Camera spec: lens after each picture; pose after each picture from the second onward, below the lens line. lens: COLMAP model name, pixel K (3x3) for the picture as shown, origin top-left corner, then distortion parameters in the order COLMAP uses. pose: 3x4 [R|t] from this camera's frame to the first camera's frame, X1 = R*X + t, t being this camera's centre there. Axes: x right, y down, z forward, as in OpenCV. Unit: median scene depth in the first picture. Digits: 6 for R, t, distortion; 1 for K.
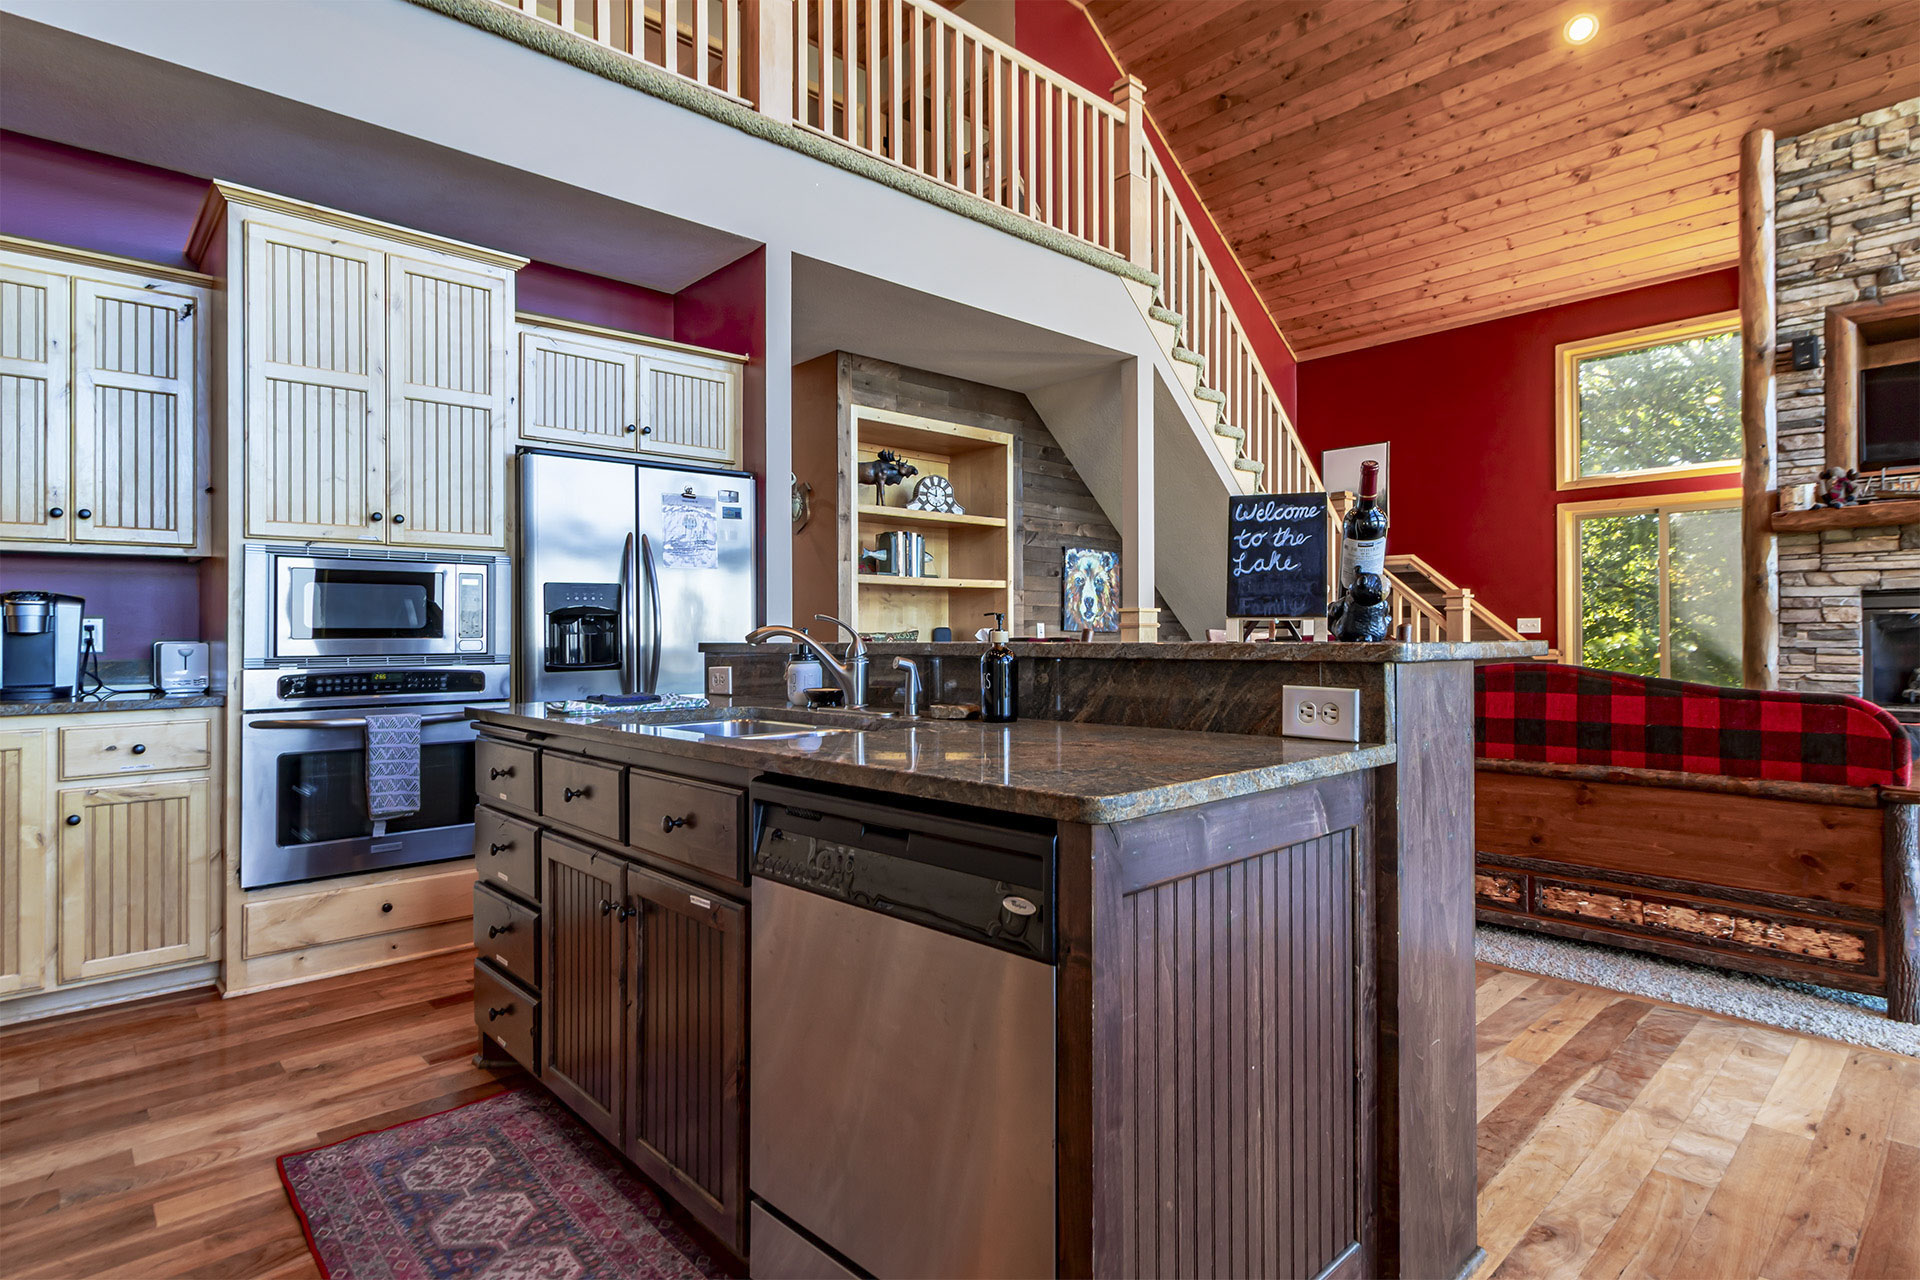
lens RADIAL K [[984.6, 0, 970.7], [0, 984.6, 633.4], [0, 0, 1]] dist [0.000743, 0.000612]
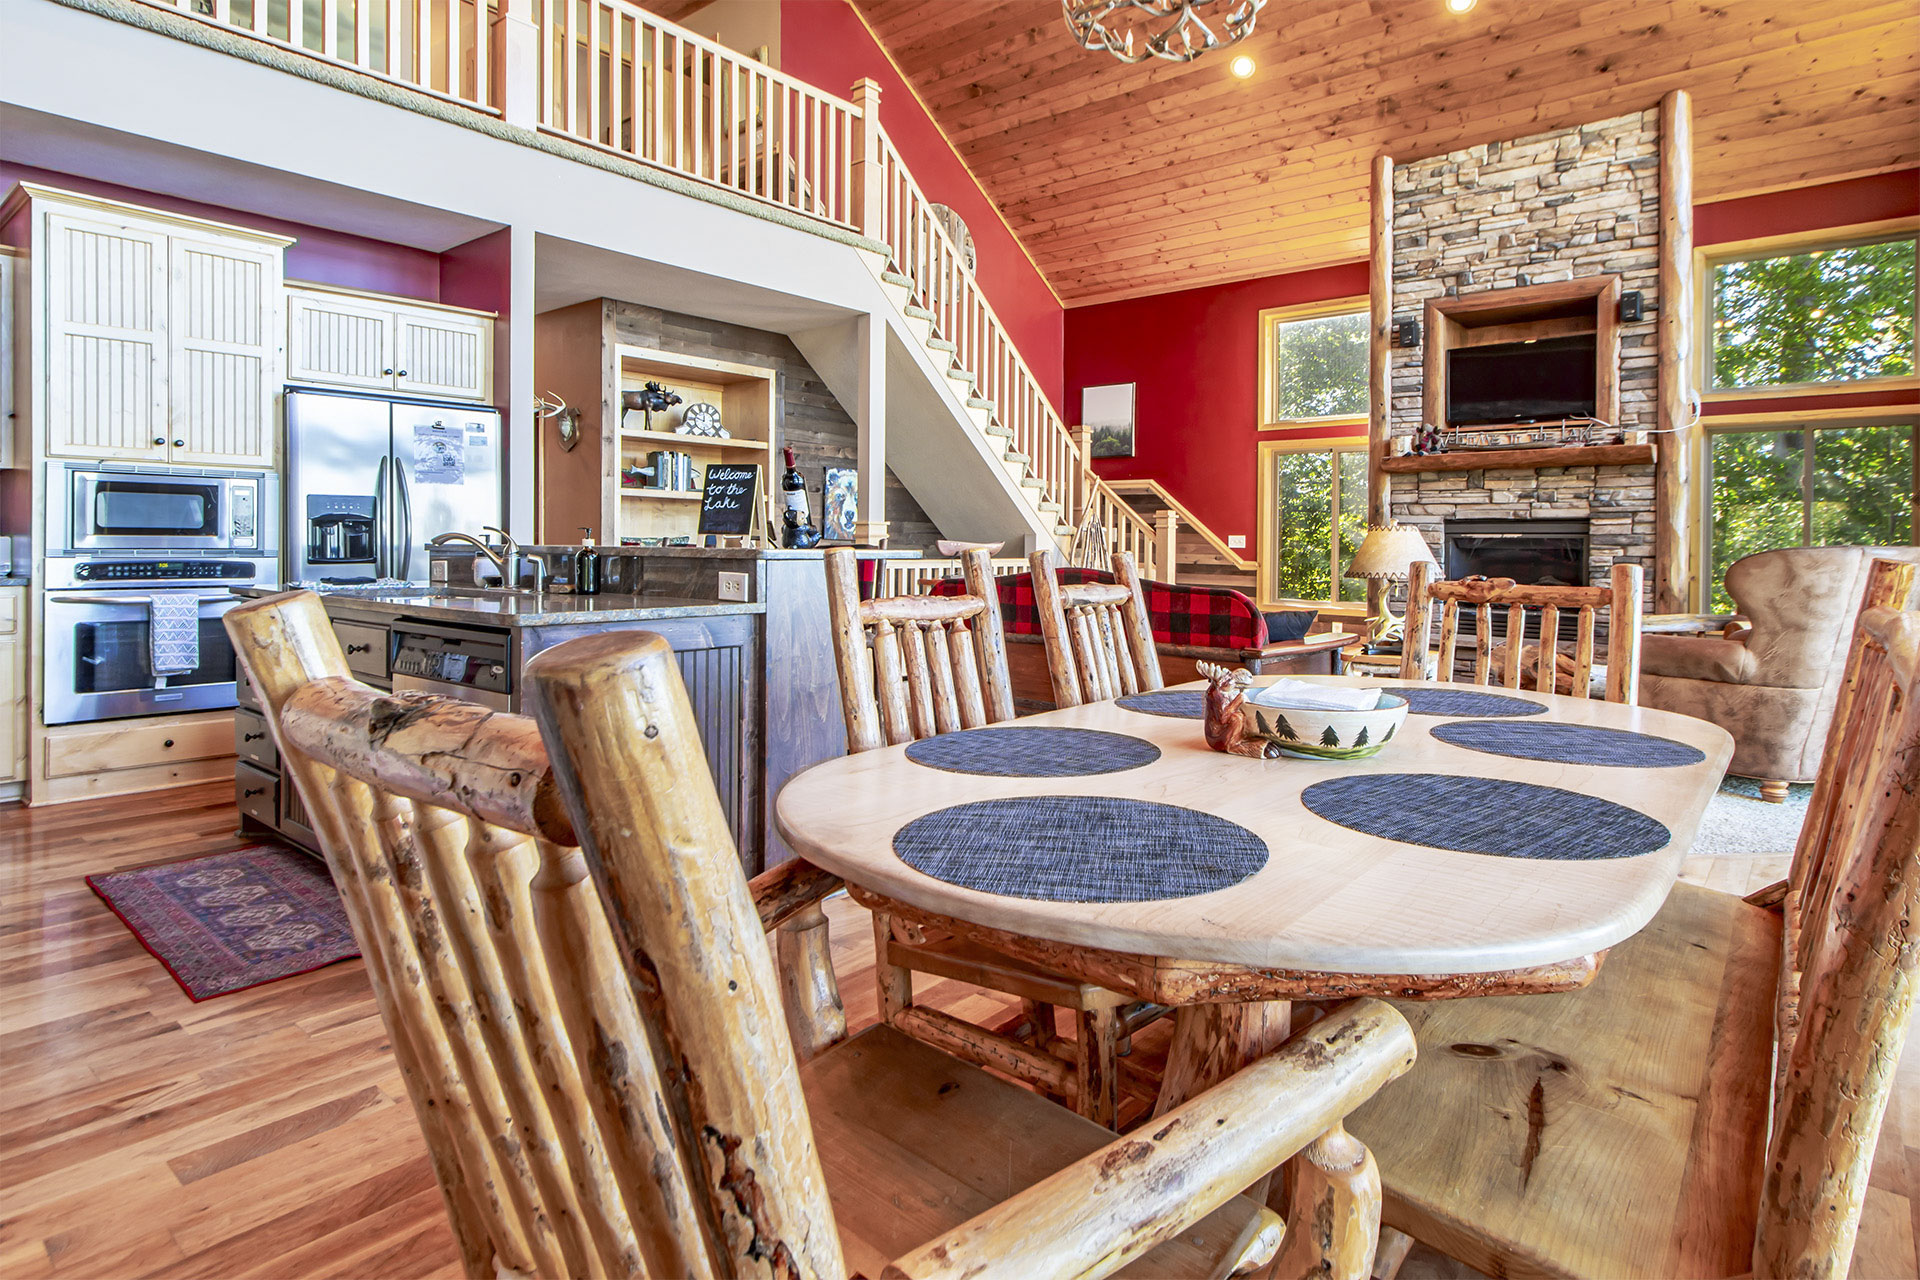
lens RADIAL K [[1031.3, 0, 1043.4], [0, 1031.3, 563.7], [0, 0, 1]] dist [-0.001386, -0.000526]
pose [[0.986626, 0.014178, 0.162383, 0.171750], [-0.017687, 0.999640, 0.020182, -0.003210], [-0.162039, -0.022784, 0.986521, -0.278682]]
